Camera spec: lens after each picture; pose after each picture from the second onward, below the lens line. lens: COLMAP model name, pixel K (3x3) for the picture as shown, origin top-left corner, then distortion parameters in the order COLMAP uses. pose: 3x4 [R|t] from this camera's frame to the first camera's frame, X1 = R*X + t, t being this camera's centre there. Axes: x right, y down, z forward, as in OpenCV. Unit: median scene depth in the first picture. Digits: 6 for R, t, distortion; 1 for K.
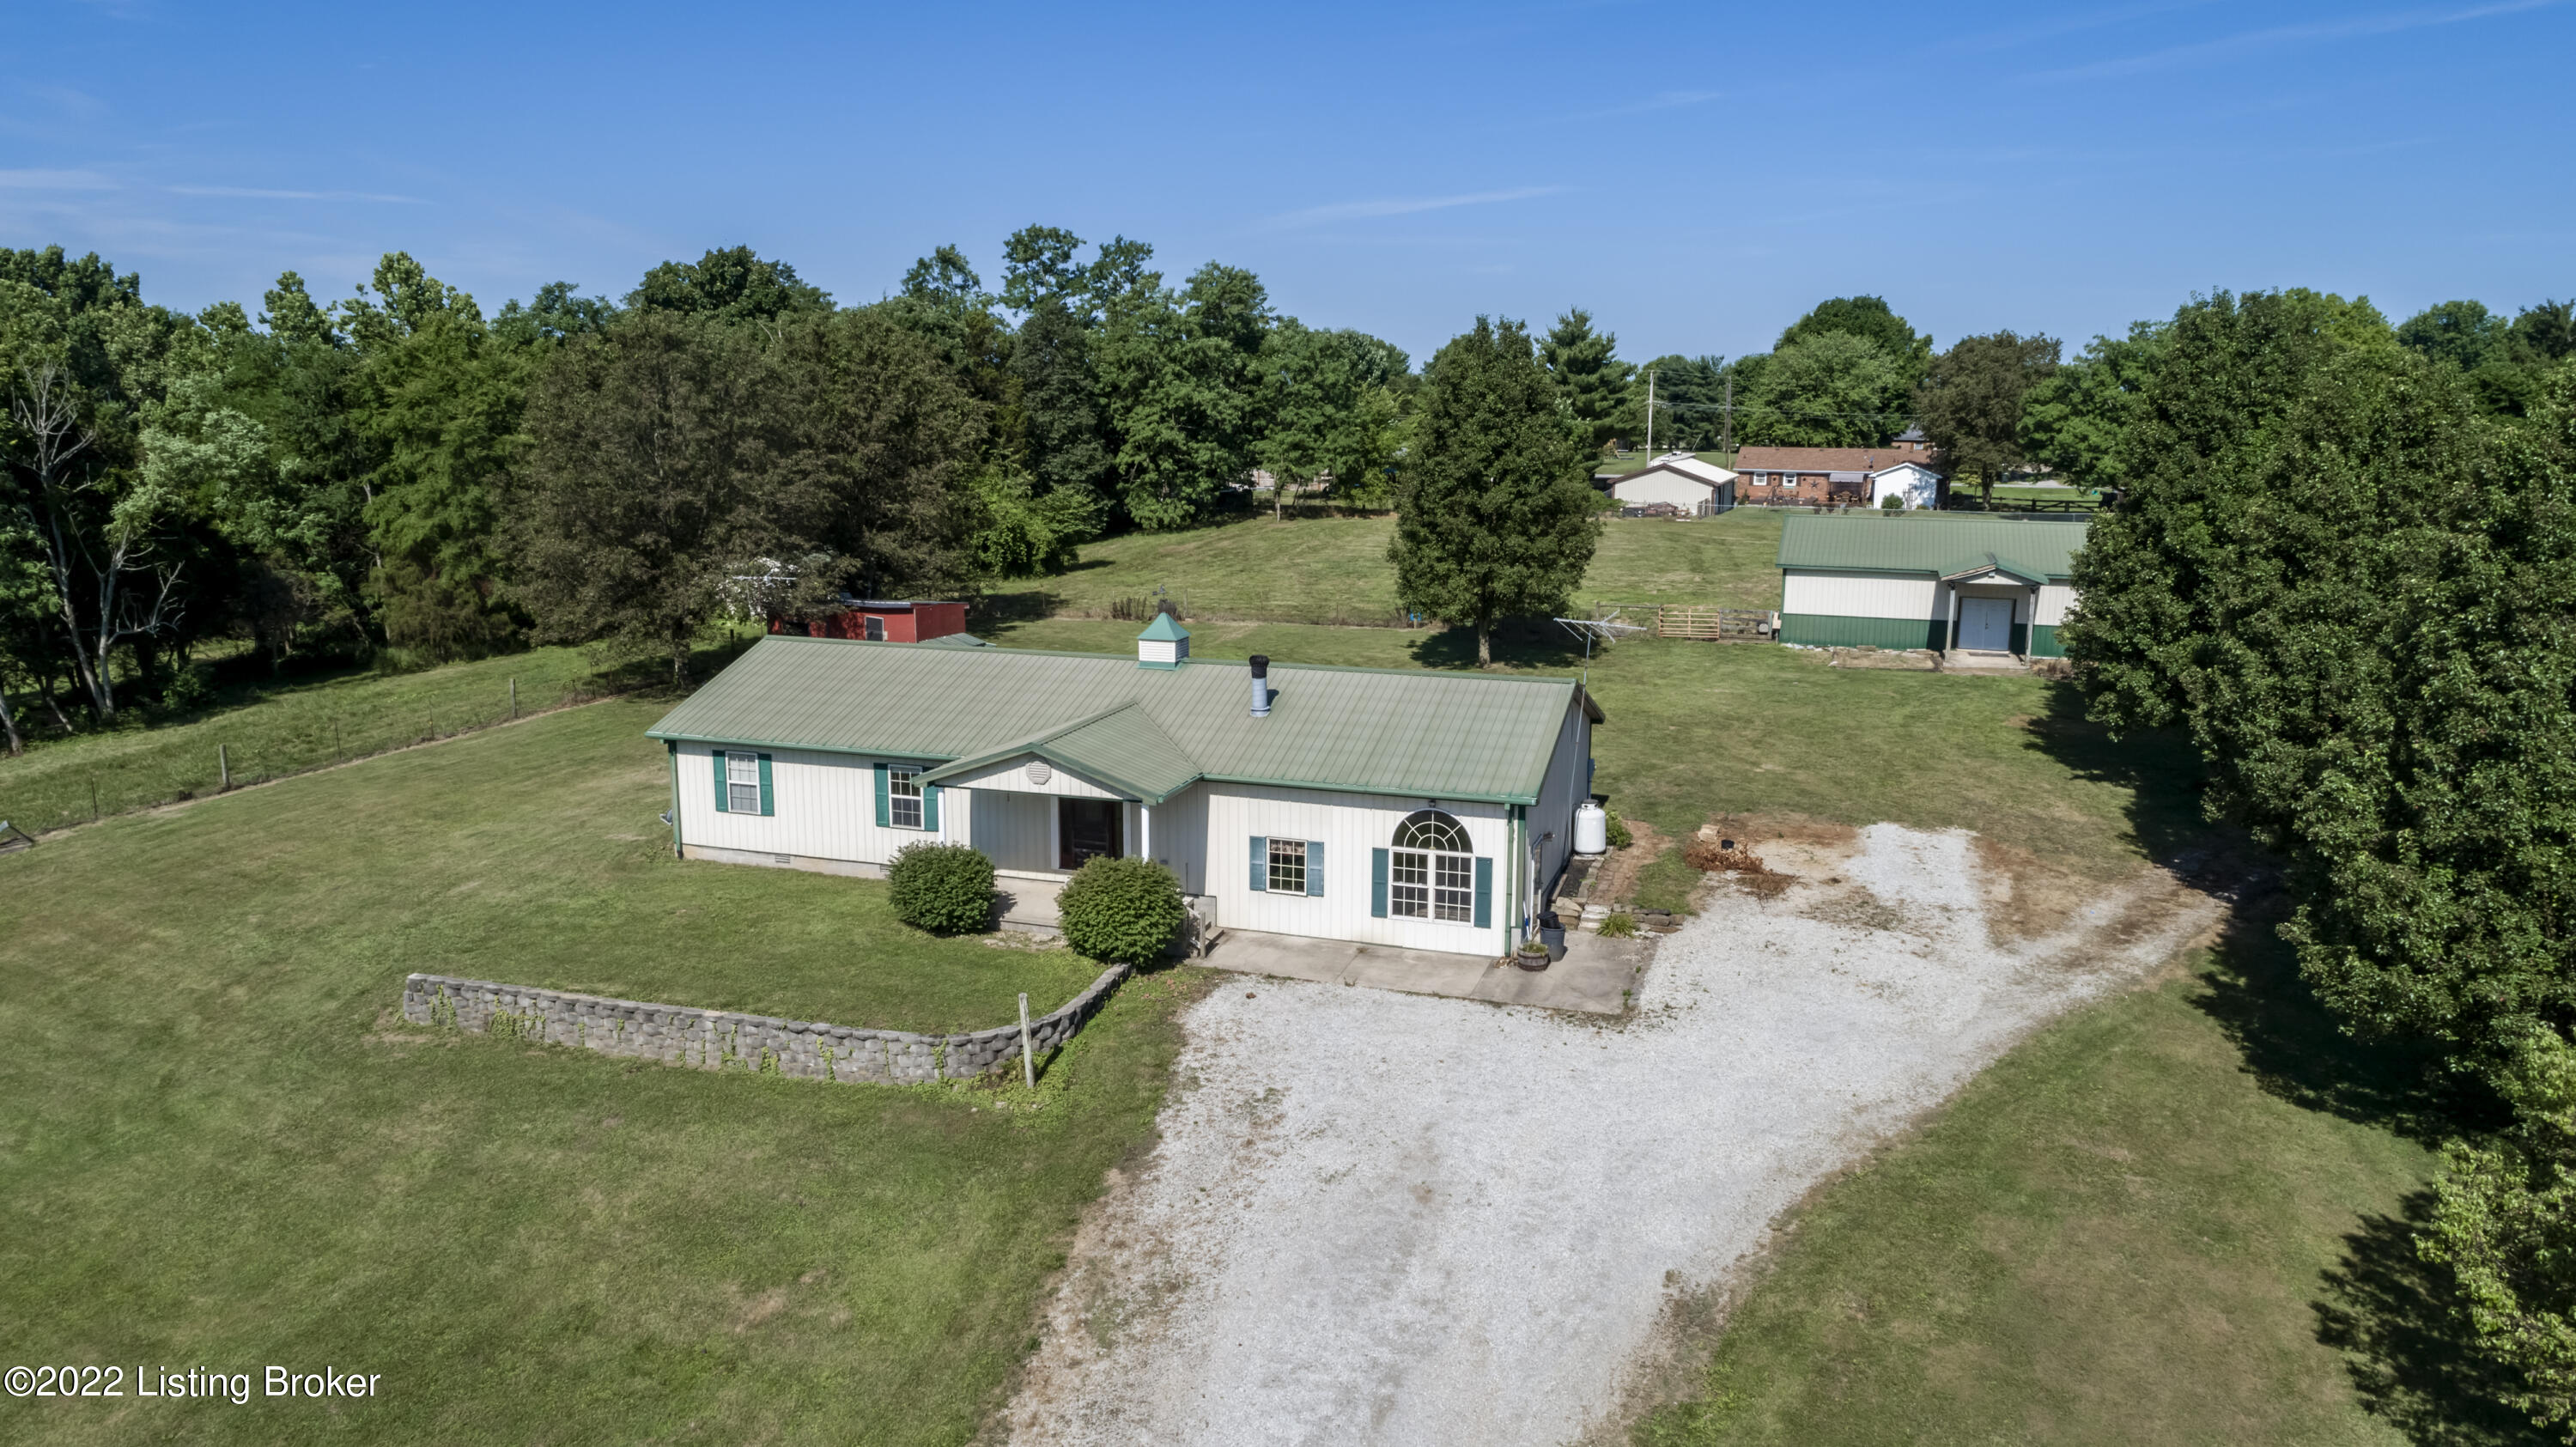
lens RADIAL K [[1720.3, 0, 1285.6], [0, 1720.3, 722.0], [0, 0, 1]] dist [-0.017749, 0.005988]
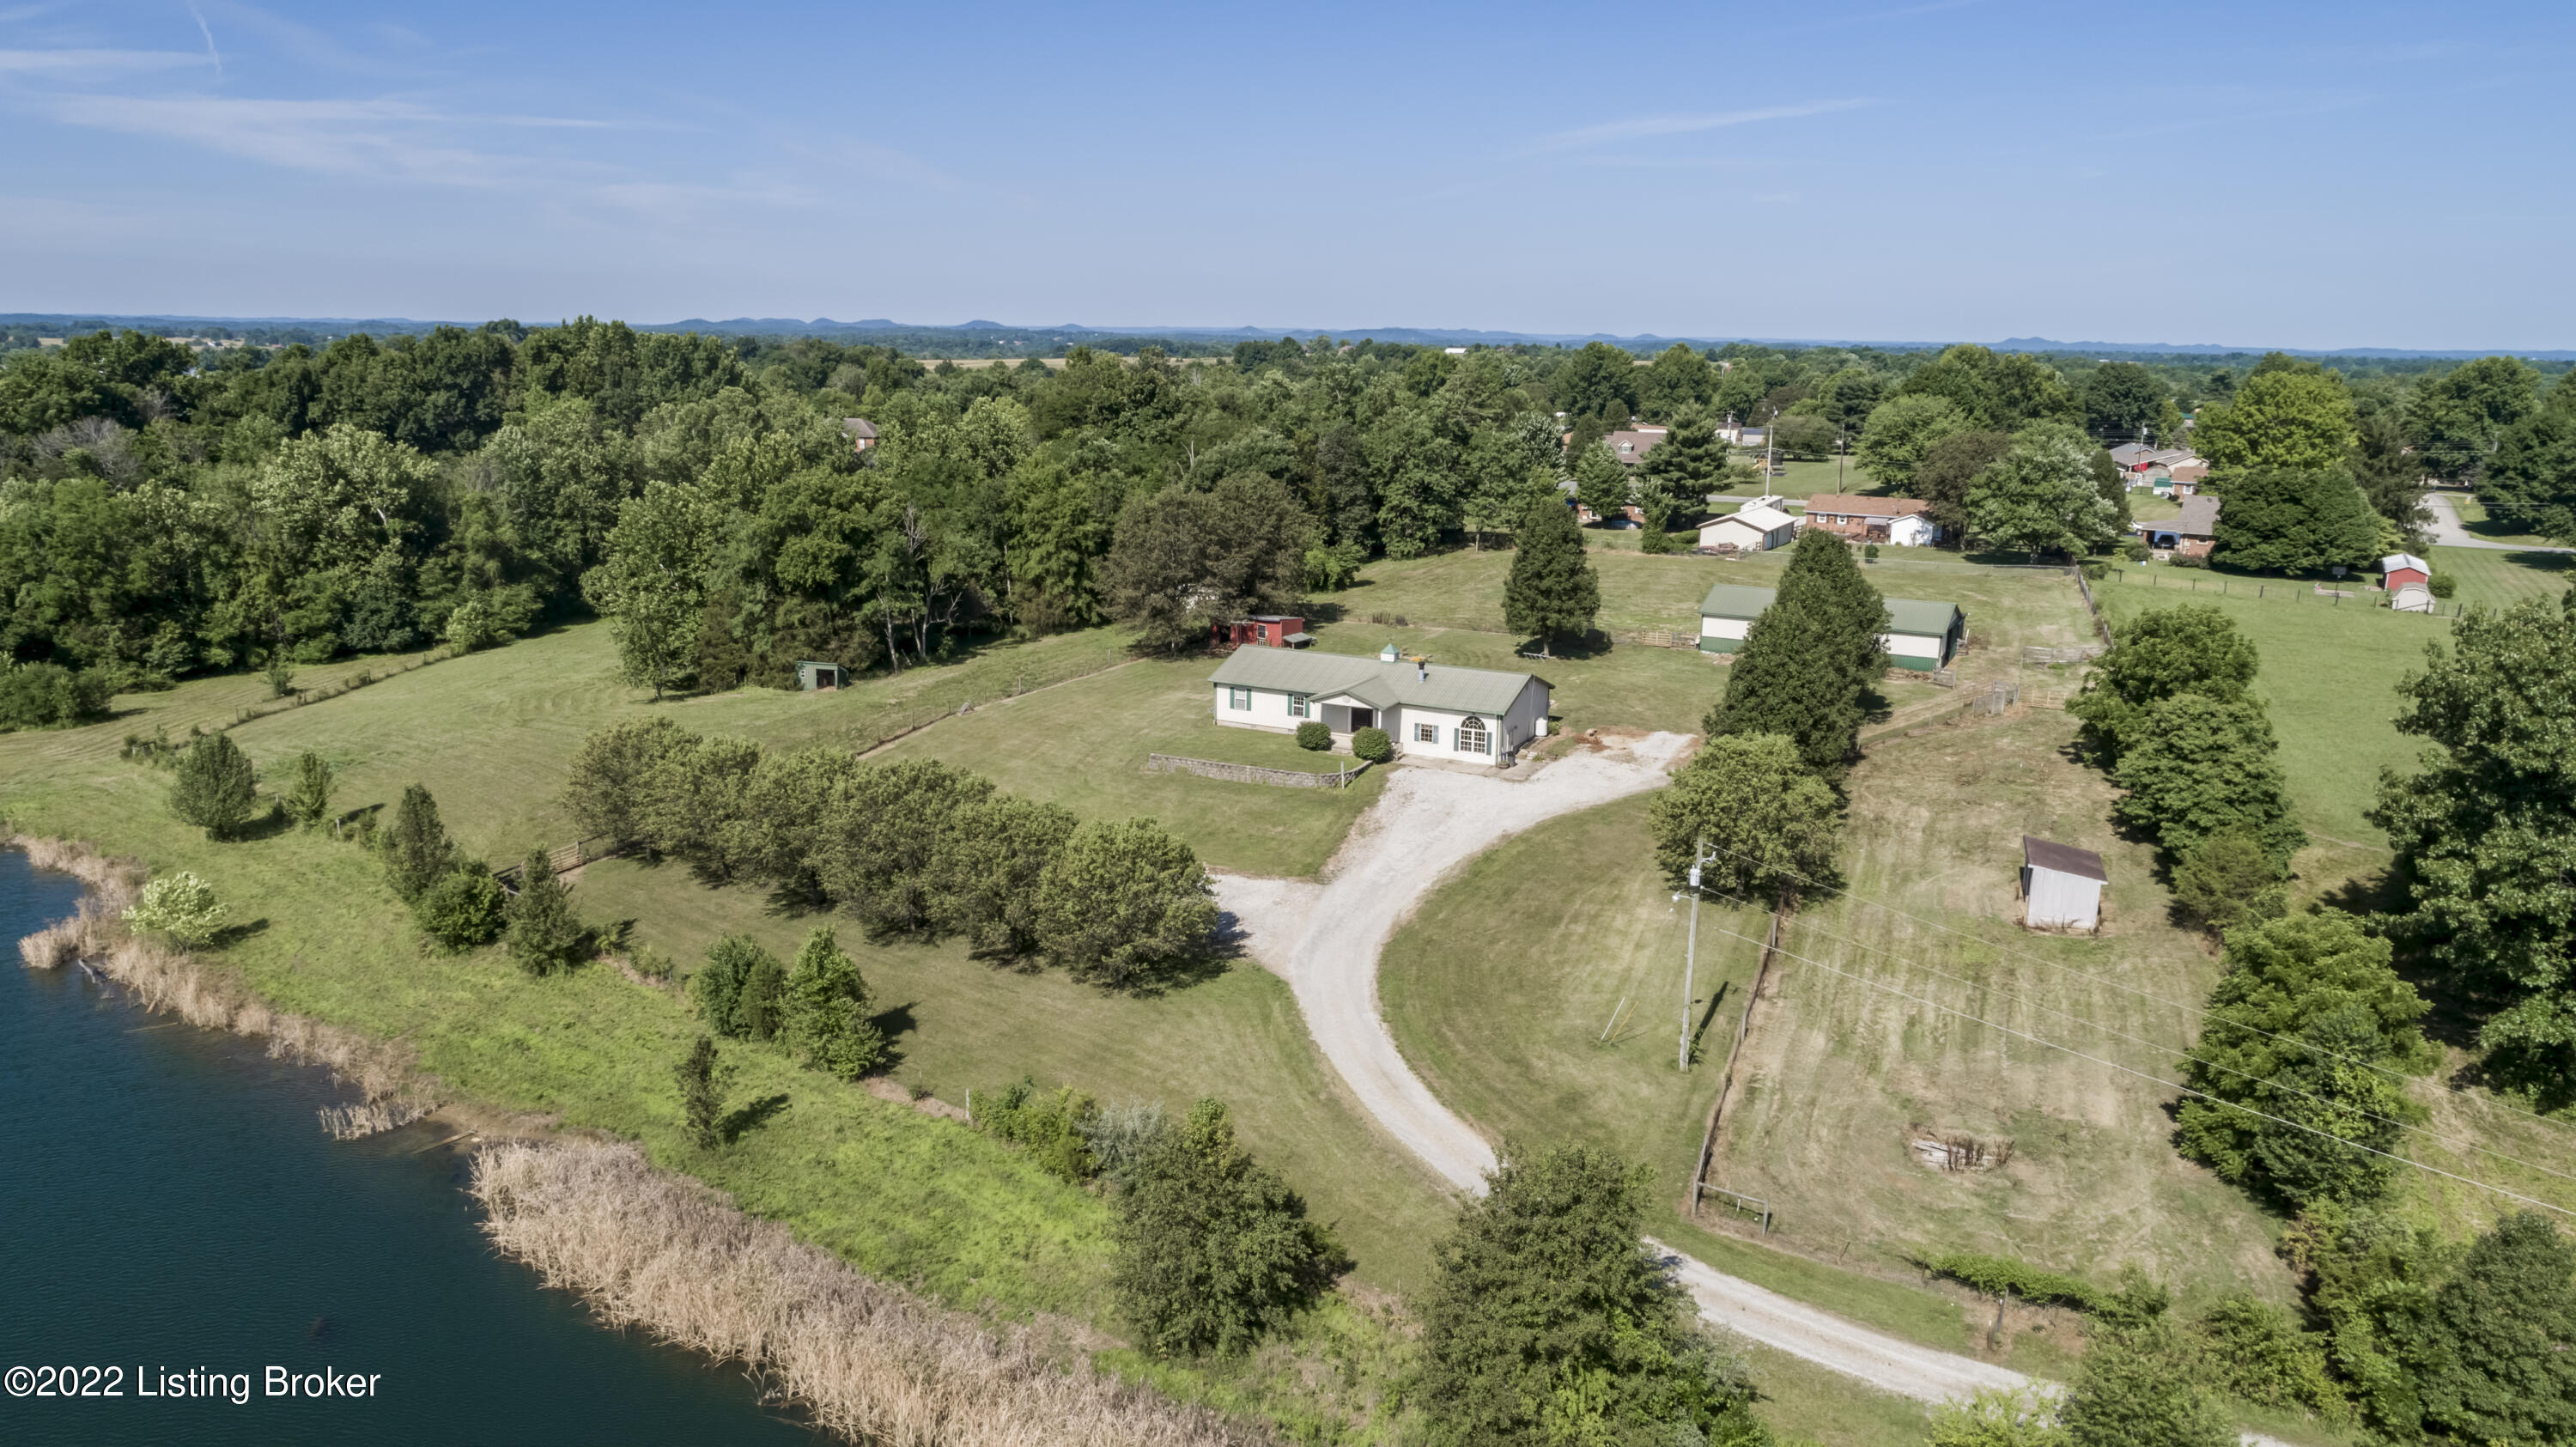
lens RADIAL K [[1720.3, 0, 1283.9], [0, 1720.3, 703.0], [0, 0, 1]] dist [-0.017749, 0.005988]
pose [[0.988139, 0.038809, -0.148575, 0.161865], [-0.034940, 0.998981, 0.028562, -0.037507], [0.149532, -0.023032, 0.988489, -1.633313]]
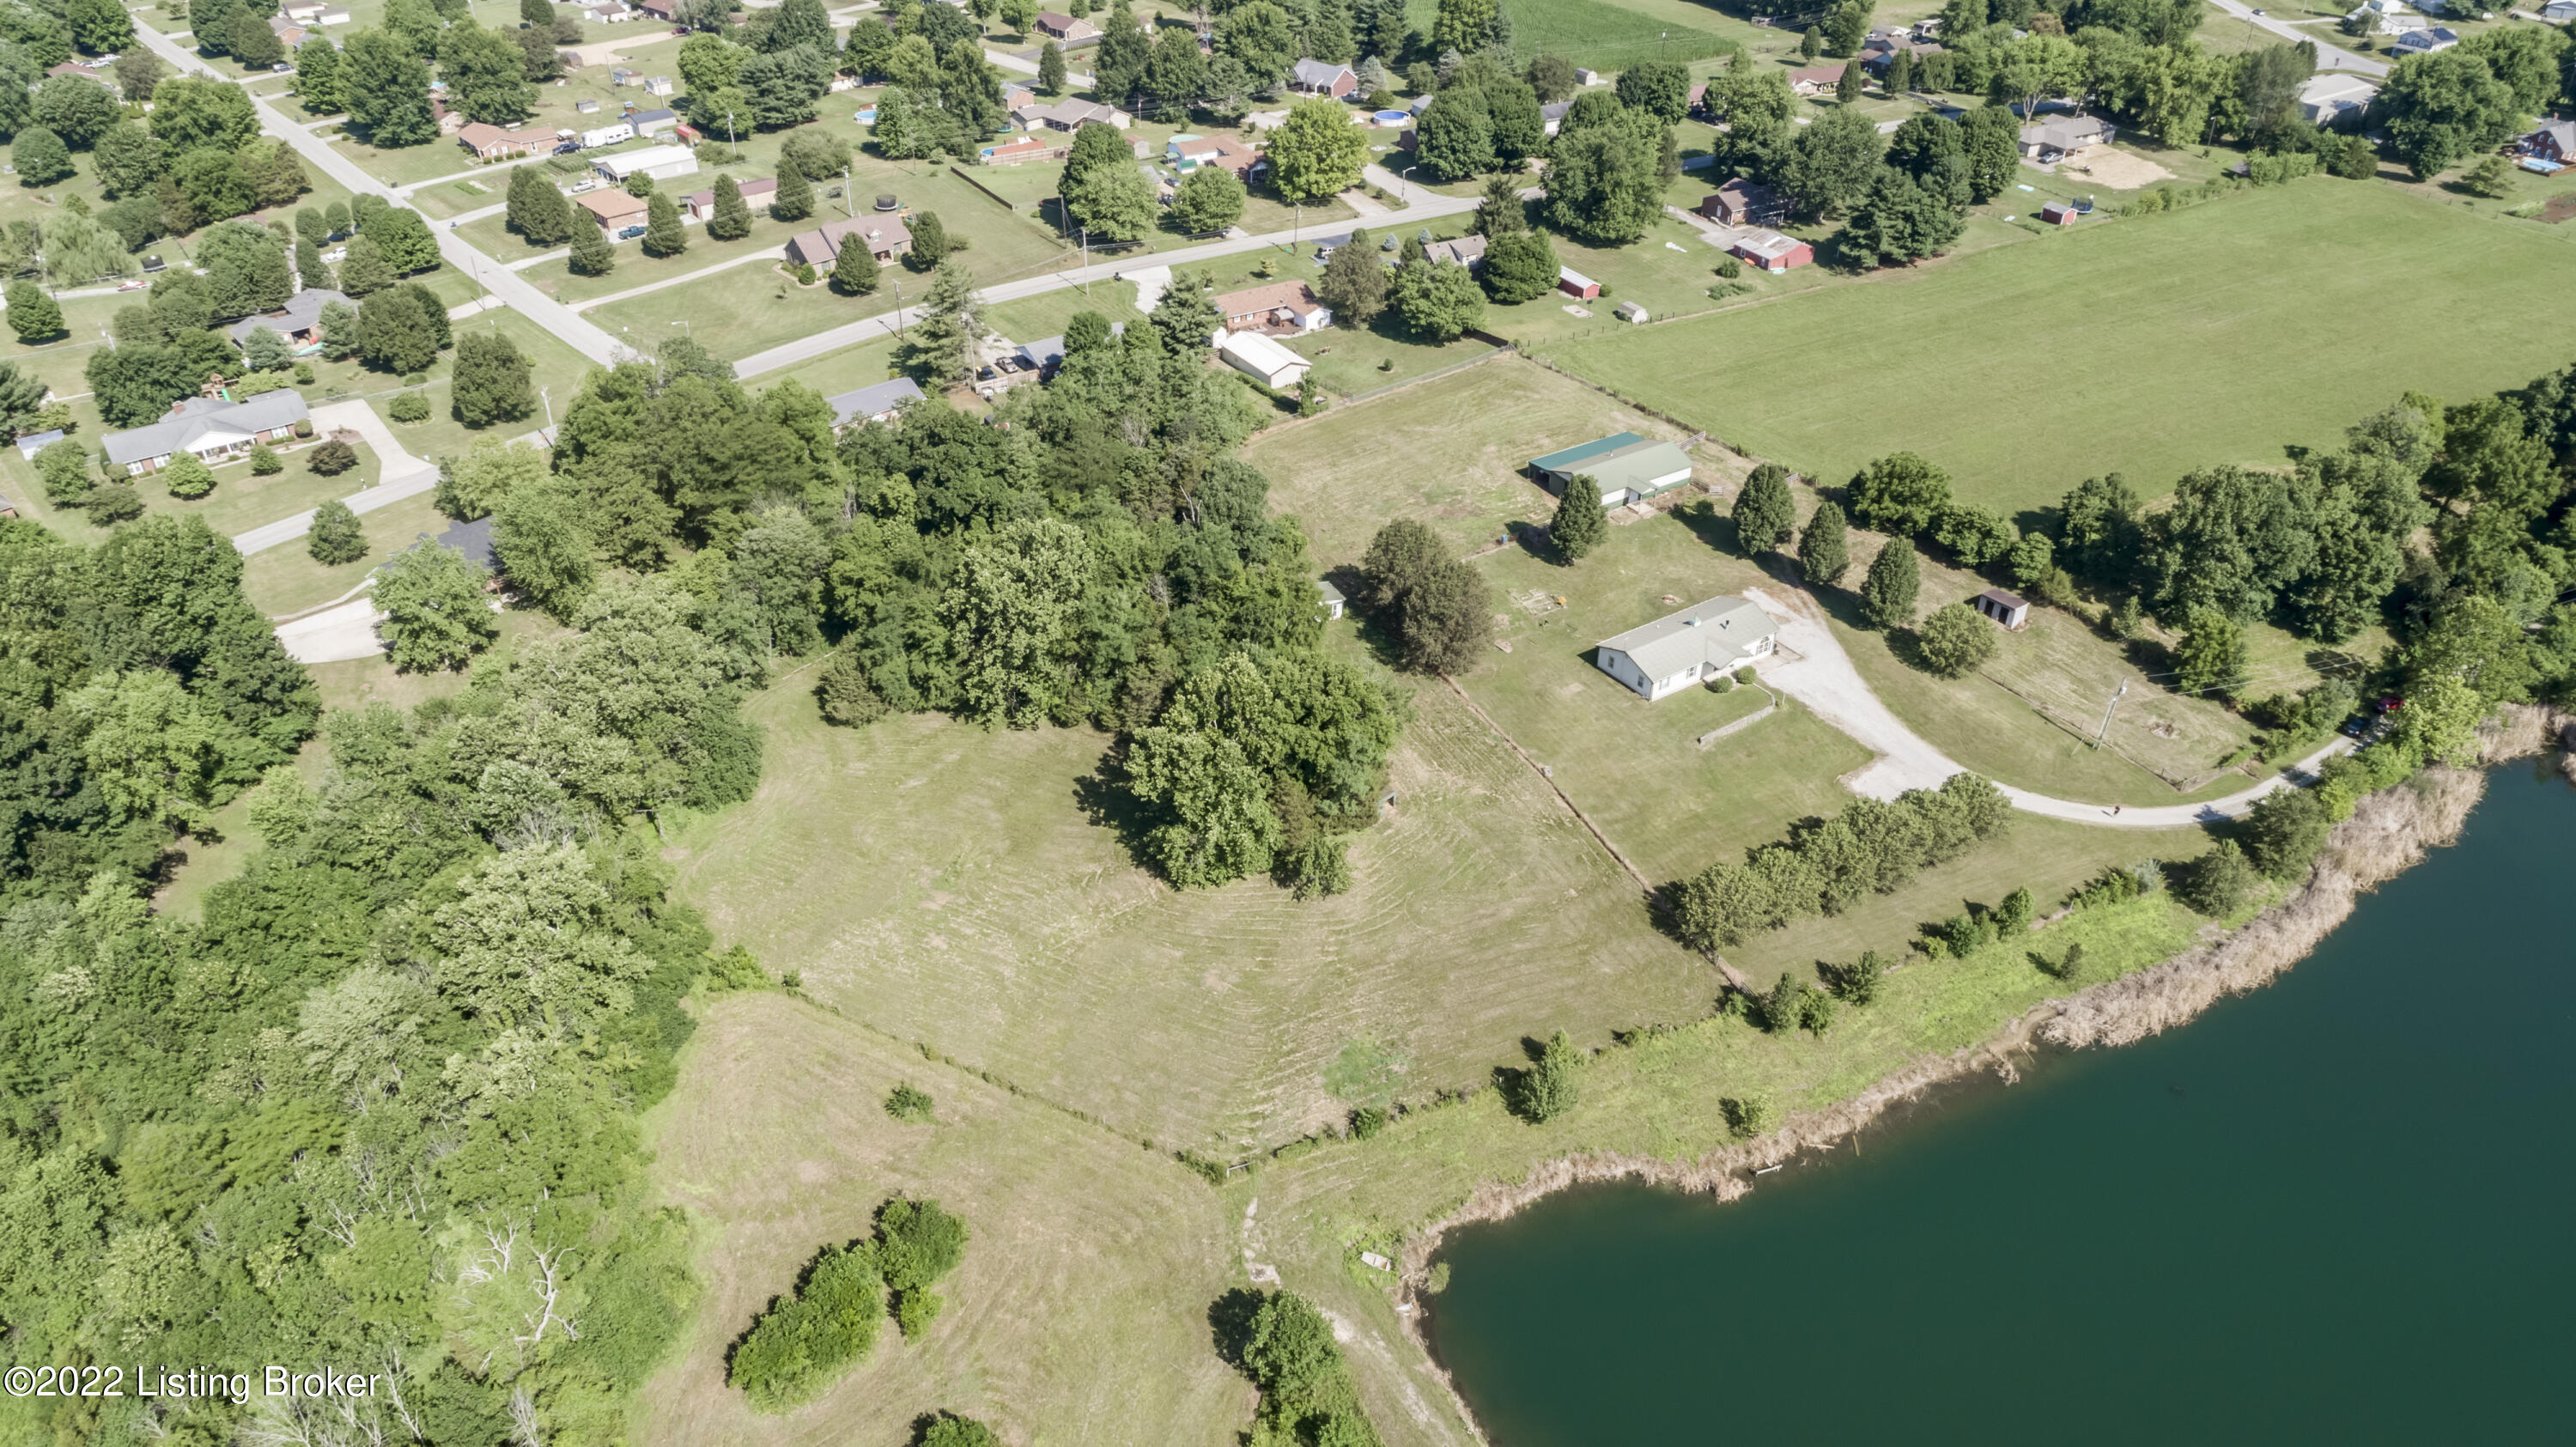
lens RADIAL K [[1720.3, 0, 1285.9], [0, 1720.3, 715.8], [0, 0, 1]] dist [-0.017749, 0.005988]
pose [[0.616565, -0.445435, 0.649181, -3.826890], [0.148569, 0.875574, 0.459670, -2.091360], [-0.773159, -0.186968, 0.606026, -1.058038]]
